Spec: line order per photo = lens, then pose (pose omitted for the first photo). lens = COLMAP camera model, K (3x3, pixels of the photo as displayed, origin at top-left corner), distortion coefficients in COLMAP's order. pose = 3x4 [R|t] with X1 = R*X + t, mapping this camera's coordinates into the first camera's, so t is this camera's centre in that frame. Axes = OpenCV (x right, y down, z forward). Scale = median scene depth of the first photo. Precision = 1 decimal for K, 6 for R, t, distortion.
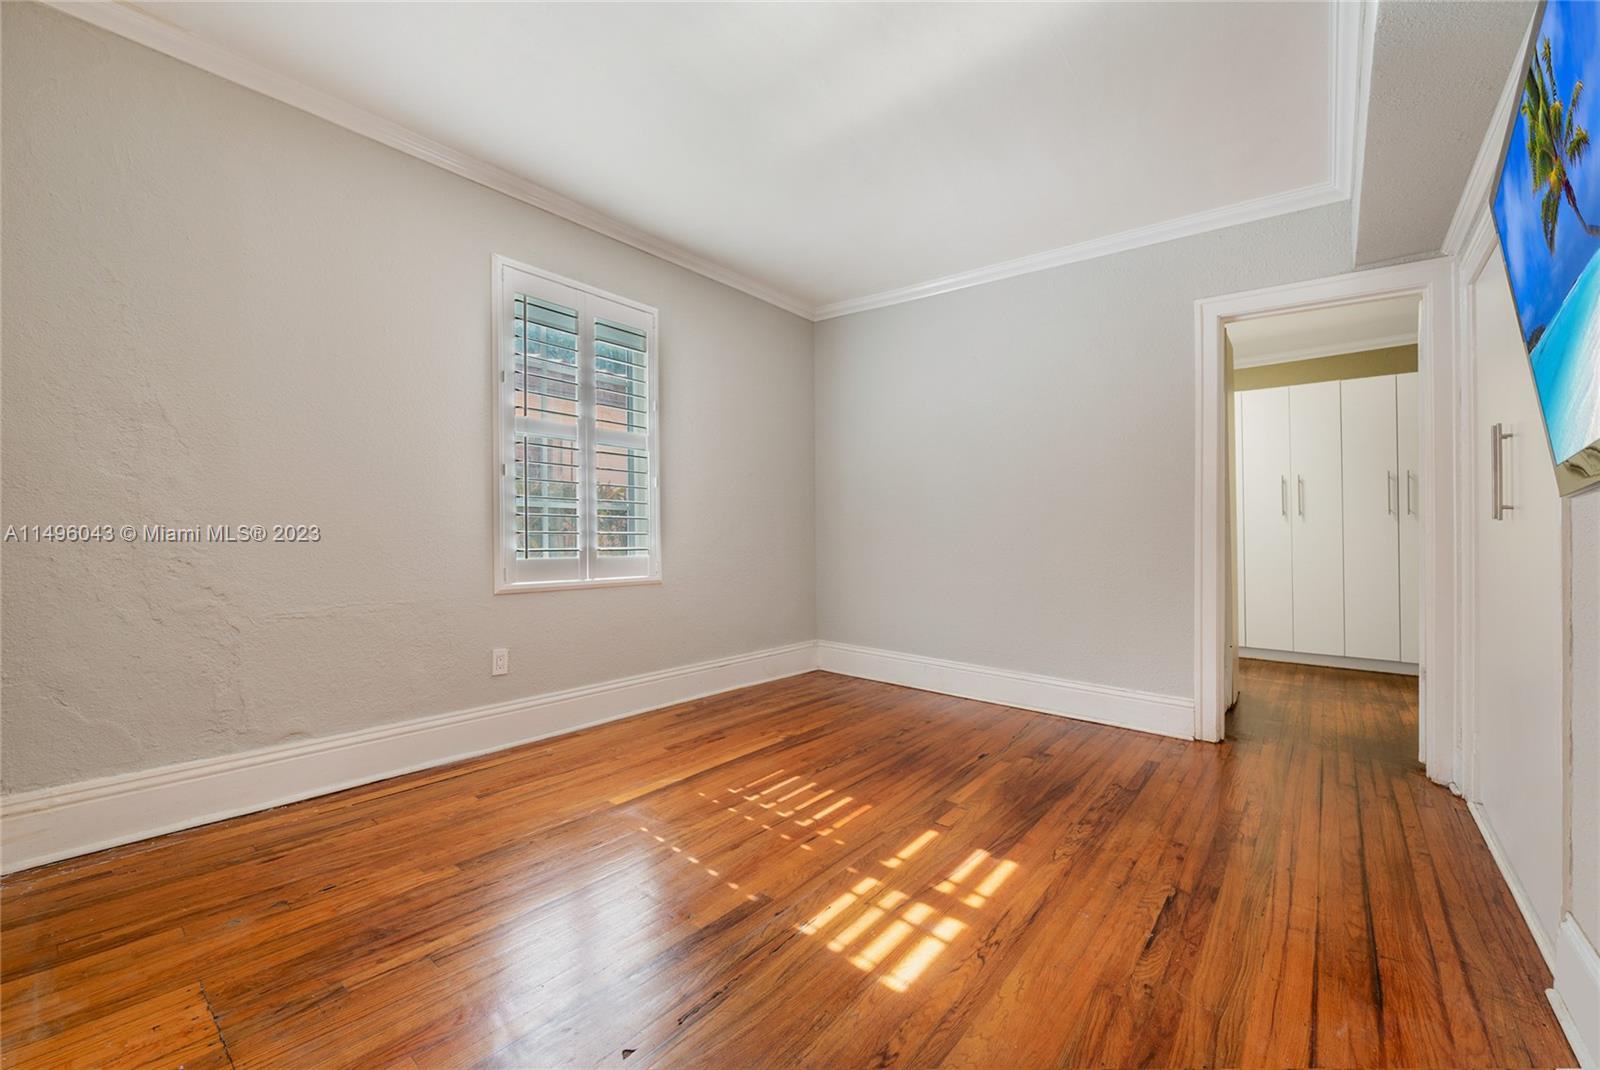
lens RADIAL K [[645.6, 0, 812.0], [0, 645.6, 534.2], [0, 0, 1]] dist [-0.010115, -0.000239]
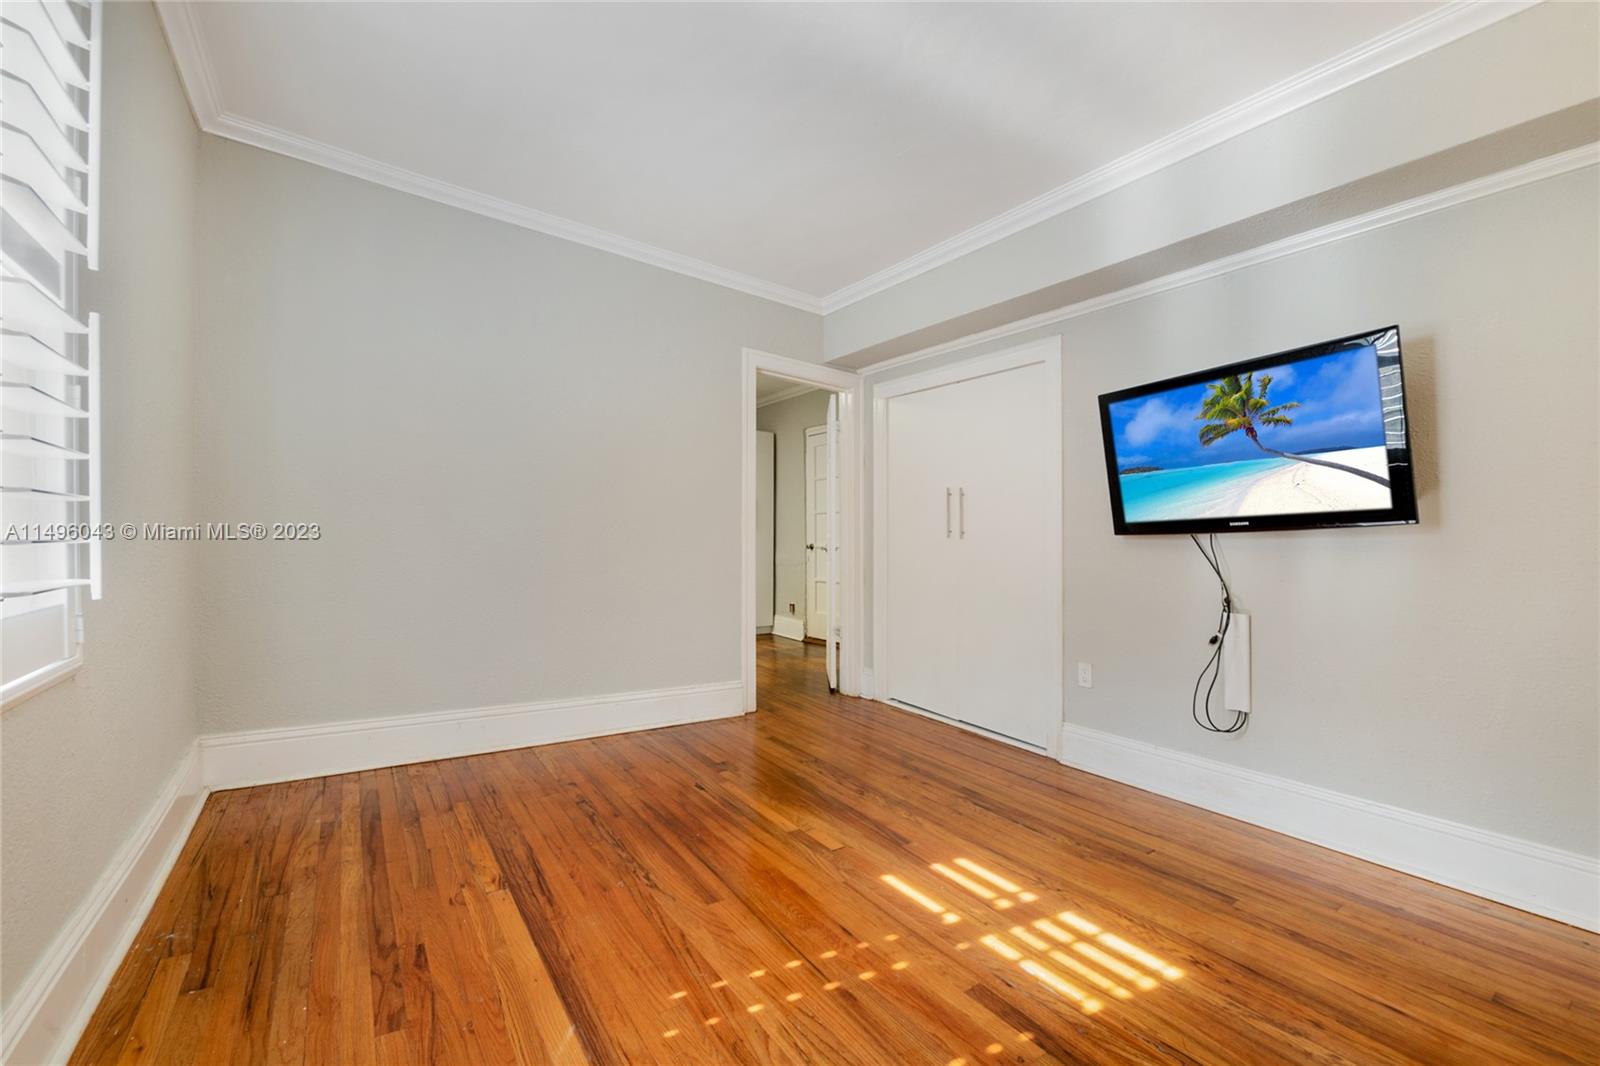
lens RADIAL K [[645.6, 0, 812.0], [0, 645.6, 532.2], [0, 0, 1]] dist [-0.010115, -0.000239]
pose [[0.262209, 0.012803, 0.964926, -0.573891], [-0.018628, 0.999793, -0.008204, -0.012712], [-0.964831, -0.015824, 0.262394, 0.604875]]
